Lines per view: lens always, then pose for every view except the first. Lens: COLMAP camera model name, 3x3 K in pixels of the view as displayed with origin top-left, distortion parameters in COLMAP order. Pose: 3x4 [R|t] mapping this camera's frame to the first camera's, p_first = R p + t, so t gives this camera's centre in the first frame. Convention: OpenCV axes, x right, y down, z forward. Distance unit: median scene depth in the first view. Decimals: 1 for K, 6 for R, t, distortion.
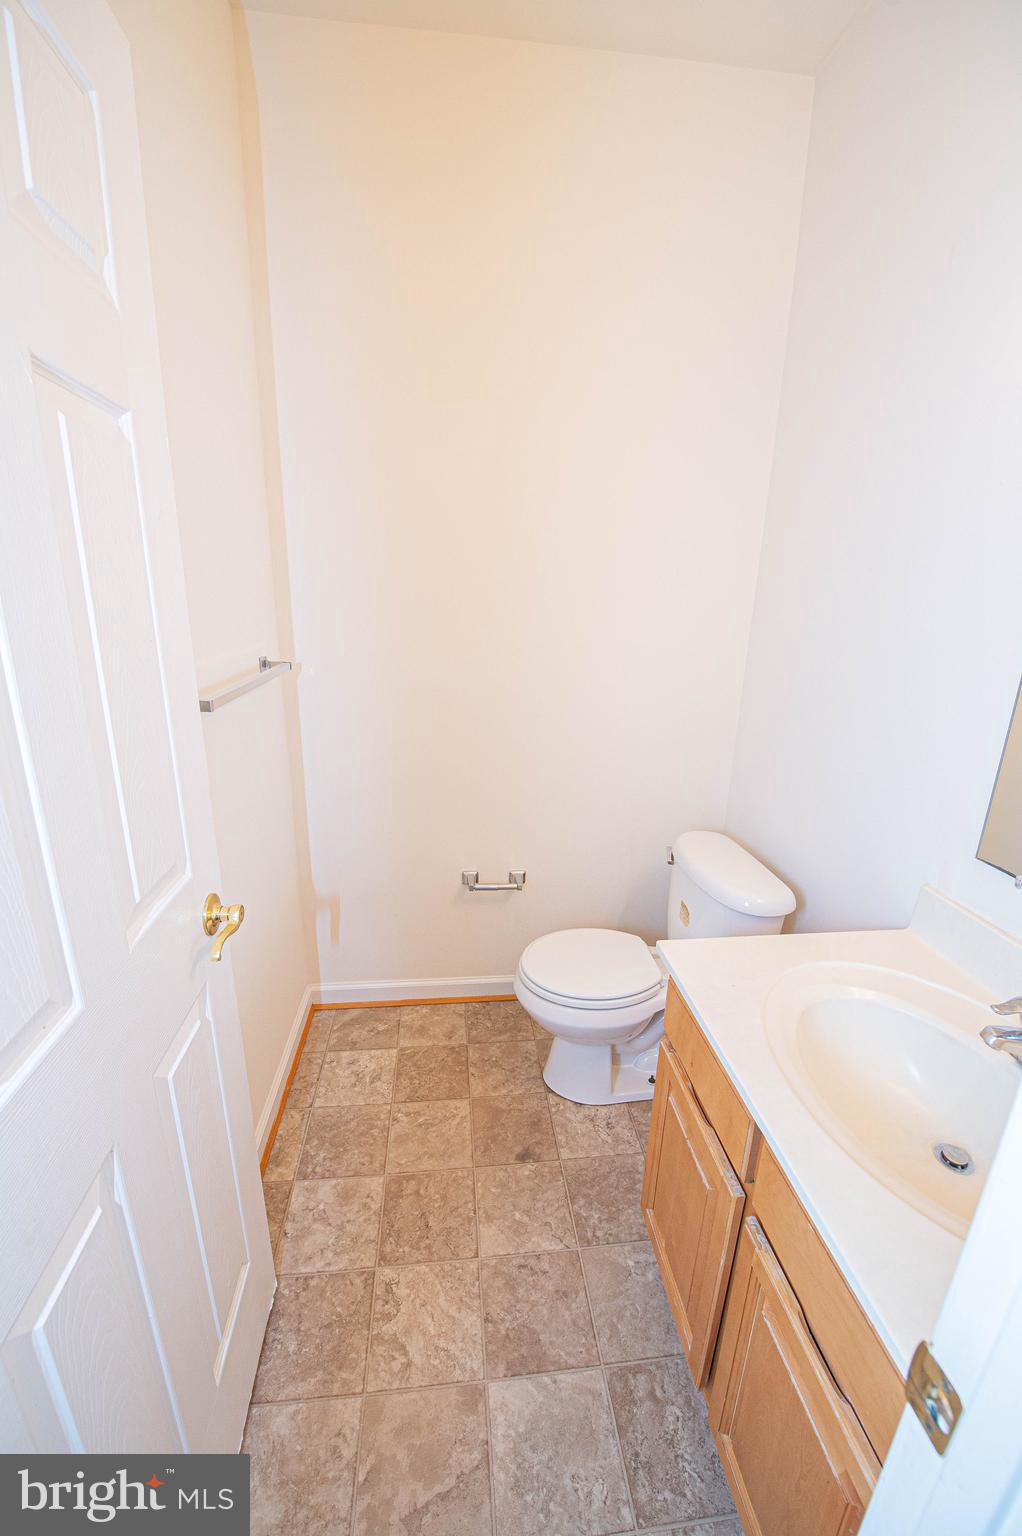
lens RADIAL K [[606.3, 0, 513.1], [0, 606.3, 771.2], [0, 0, 1]] dist [-0.024432, -0.000554]
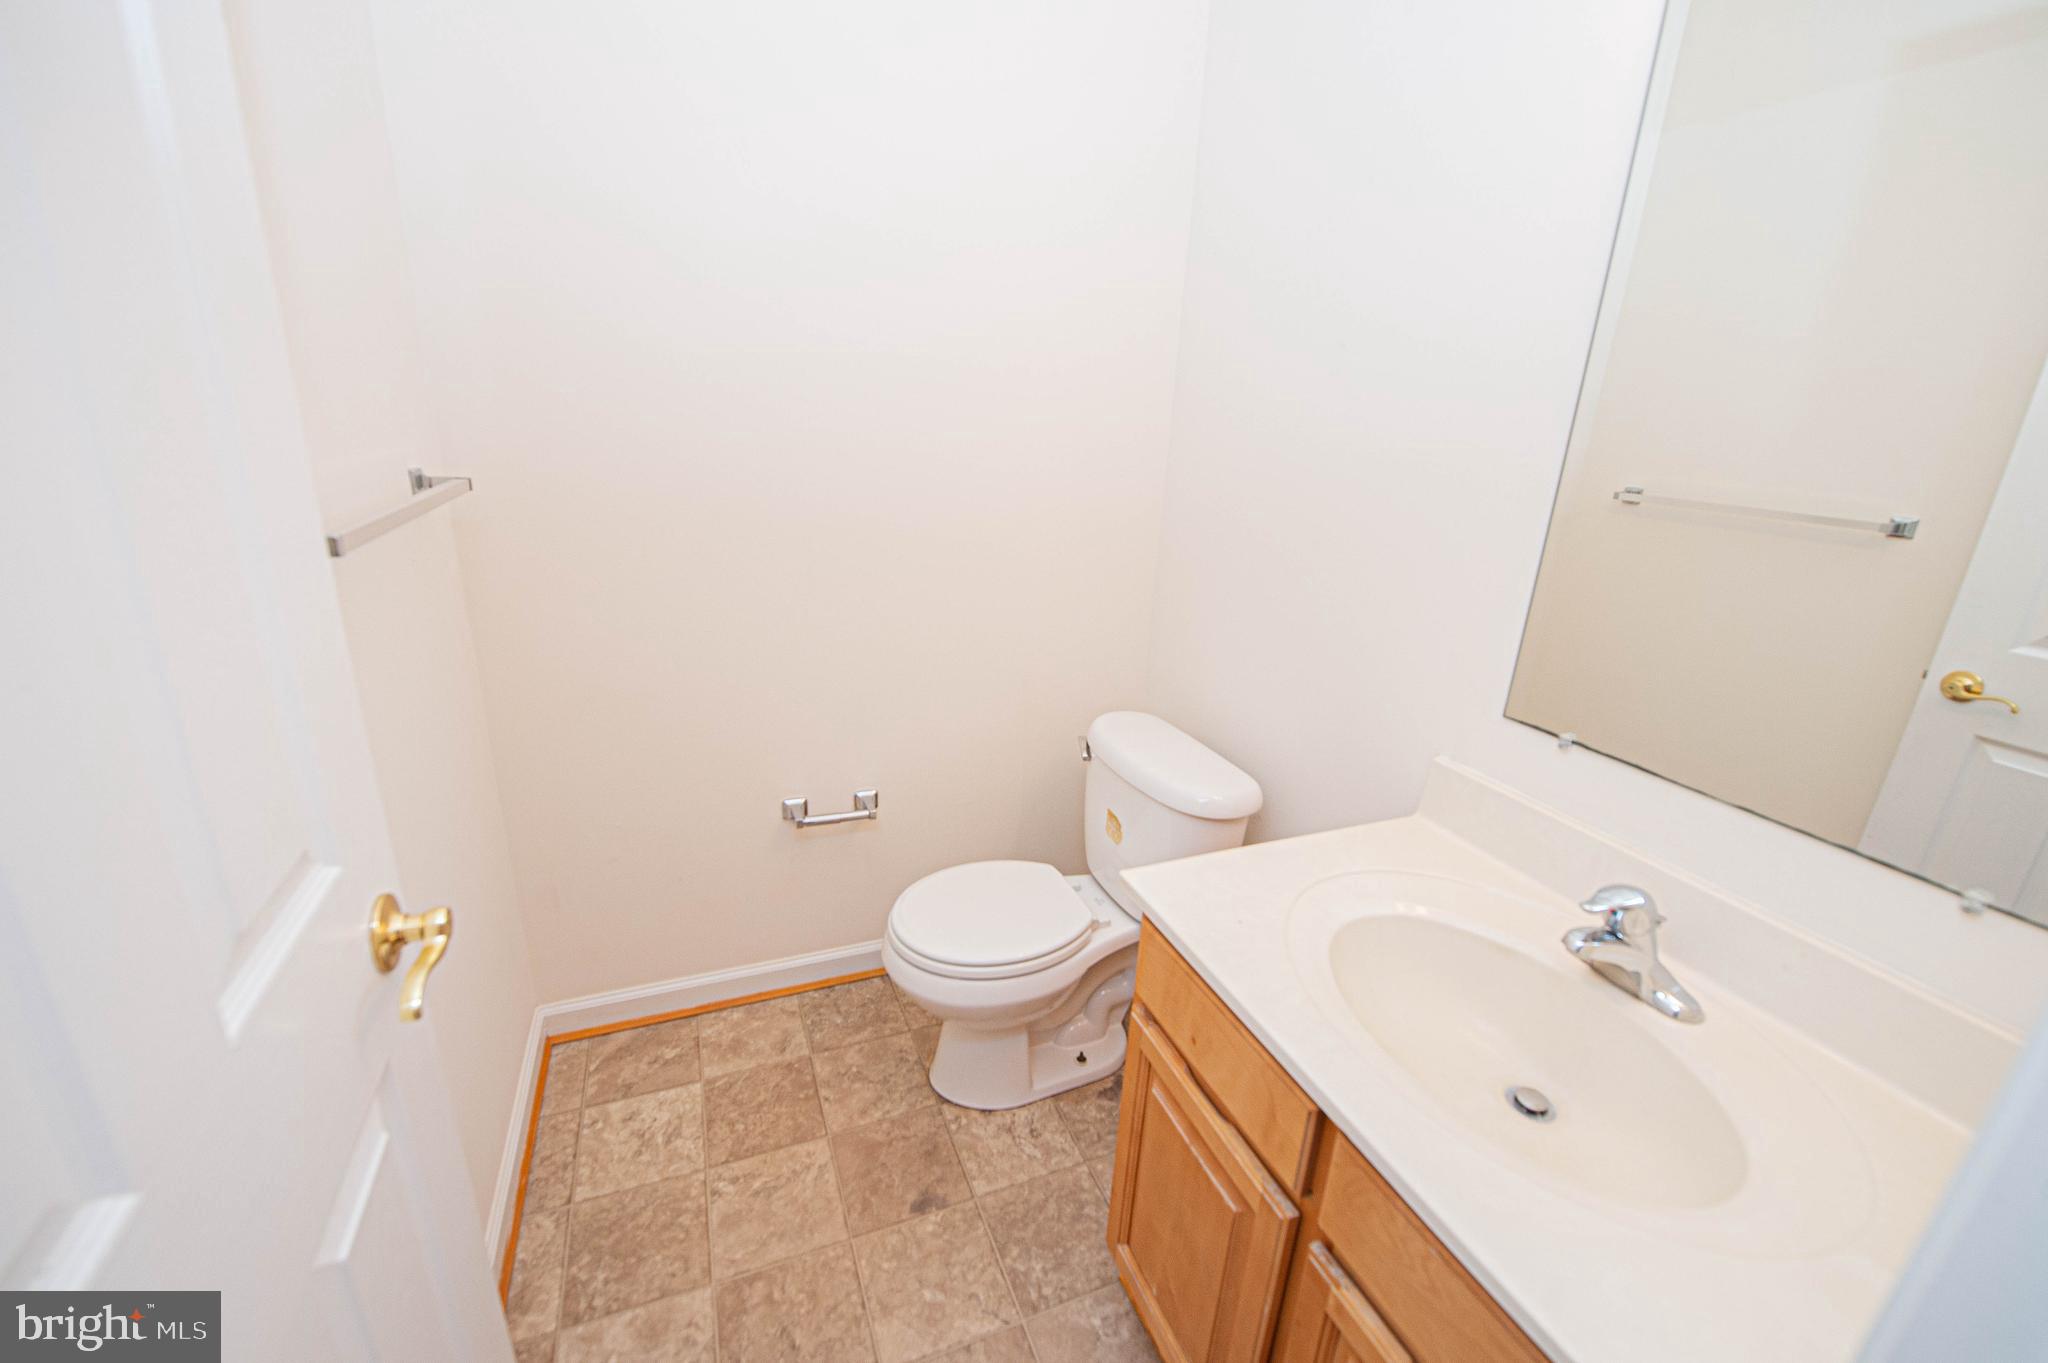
lens RADIAL K [[819.6, 0, 1019.5], [0, 819.6, 682.6], [0, 0, 1]] dist [-0.014558, -0.004132]
pose [[0.962776, -0.068540, 0.261467, -0.080024], [0.056964, 0.997041, 0.051610, 0.007148], [-0.264230, -0.034794, 0.963832, 0.101061]]
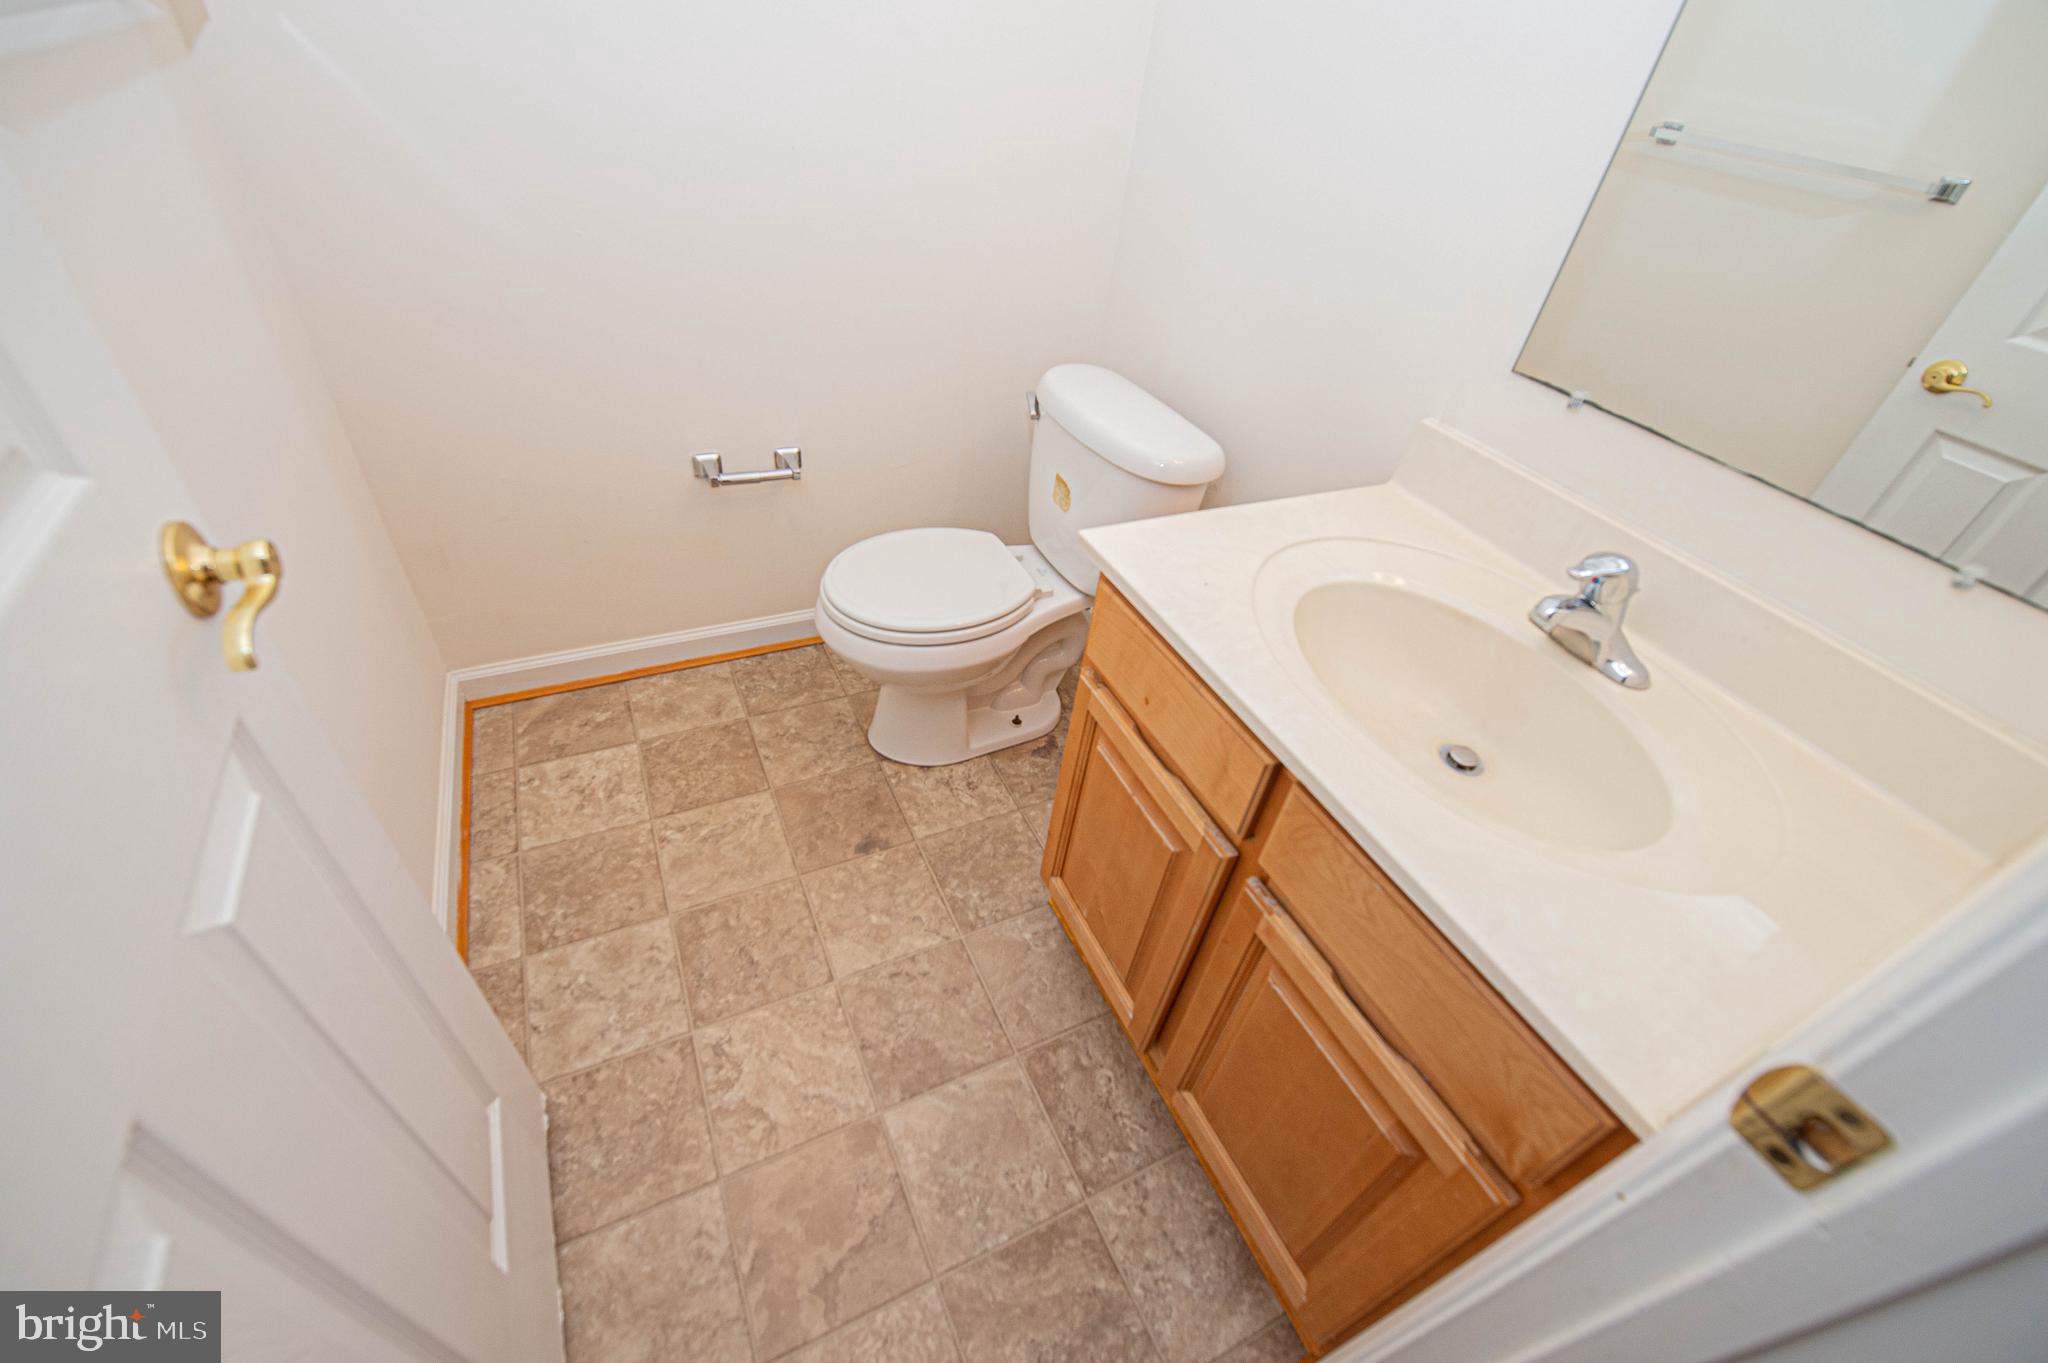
lens RADIAL K [[819.6, 0, 1019.5], [0, 819.6, 682.6], [0, 0, 1]] dist [-0.014558, -0.004132]
pose [[0.939646, -0.154967, 0.305041, -0.082164], [0.013279, 0.907395, 0.420070, 0.049540], [-0.341890, -0.390666, 0.854688, 0.173360]]
